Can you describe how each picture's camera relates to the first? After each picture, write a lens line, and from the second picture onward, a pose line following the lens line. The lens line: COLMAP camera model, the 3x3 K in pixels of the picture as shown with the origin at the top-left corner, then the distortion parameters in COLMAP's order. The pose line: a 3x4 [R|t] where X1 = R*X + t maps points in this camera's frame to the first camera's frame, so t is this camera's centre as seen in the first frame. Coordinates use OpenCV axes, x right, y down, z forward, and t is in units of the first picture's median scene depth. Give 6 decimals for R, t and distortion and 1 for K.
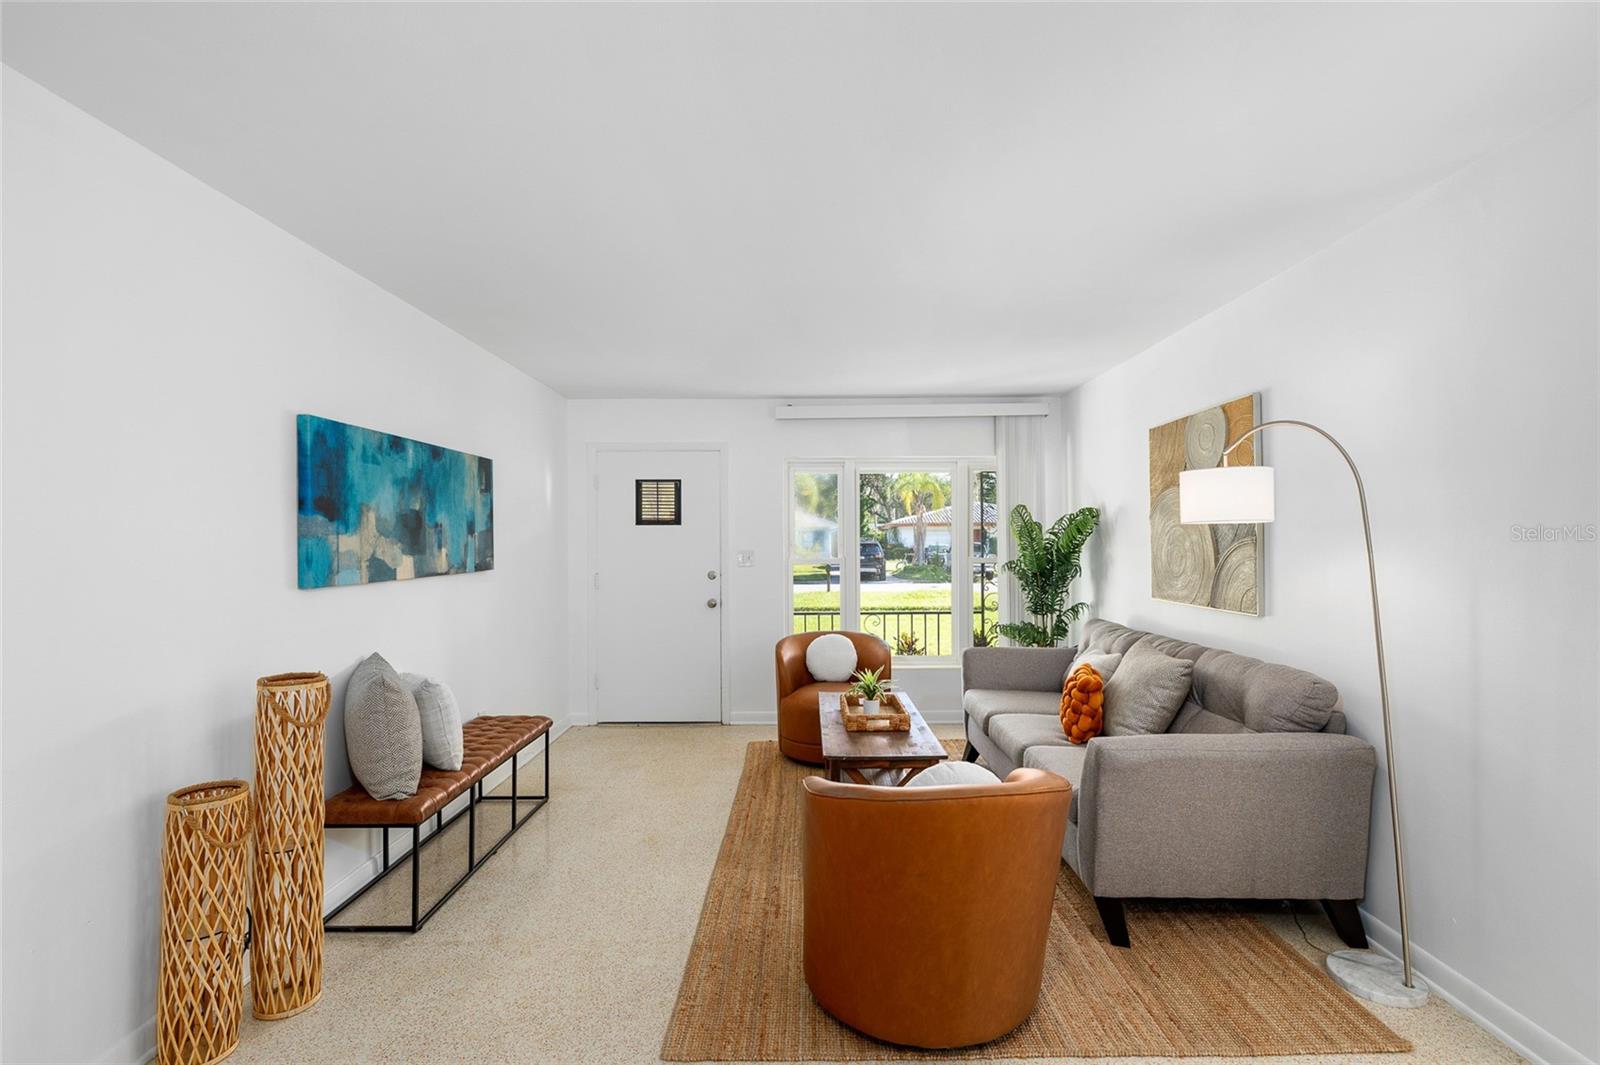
lens RADIAL K [[723.2, 0, 795.6], [0, 723.2, 523.1], [0, 0, 1]] dist [-0.000068, 0.000106]
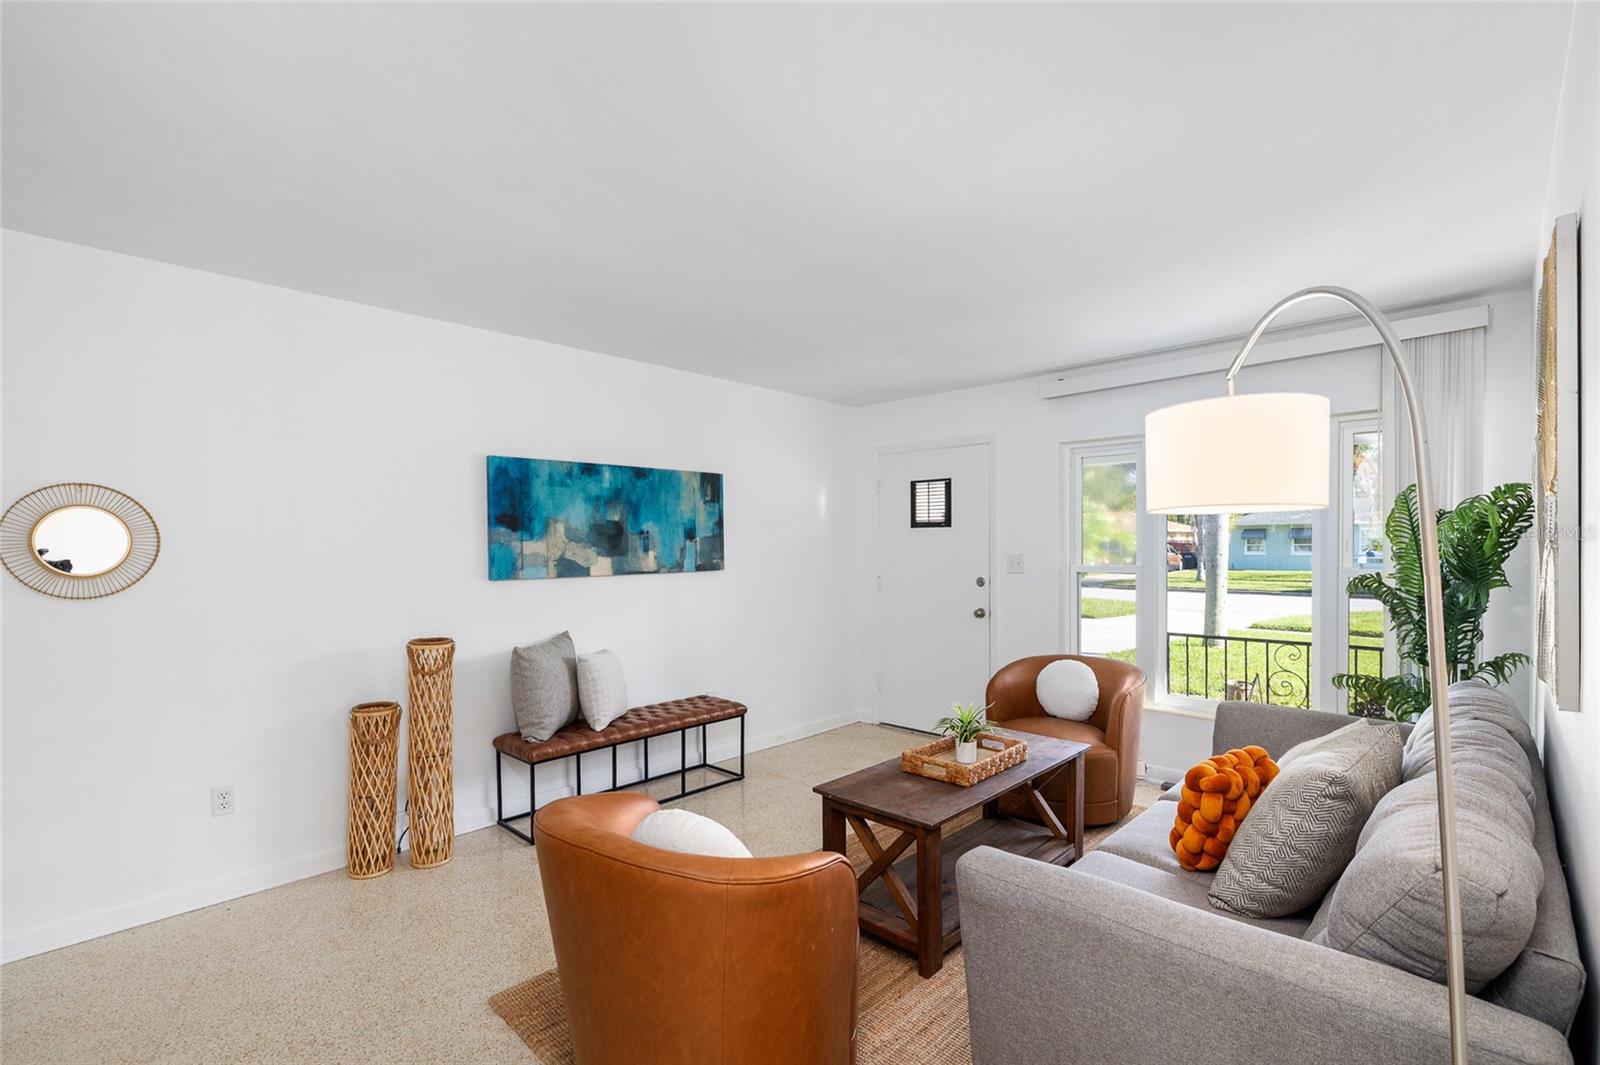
lens RADIAL K [[721.0, 0, 802.4], [0, 721.0, 537.8], [0, 0, 1]] dist [-0.001657, 0.000217]
pose [[0.722116, -0.008086, -0.691724, 0.570190], [0.020648, 0.999738, 0.009868, 0.005911], [0.691463, -0.021408, 0.722094, 0.321226]]
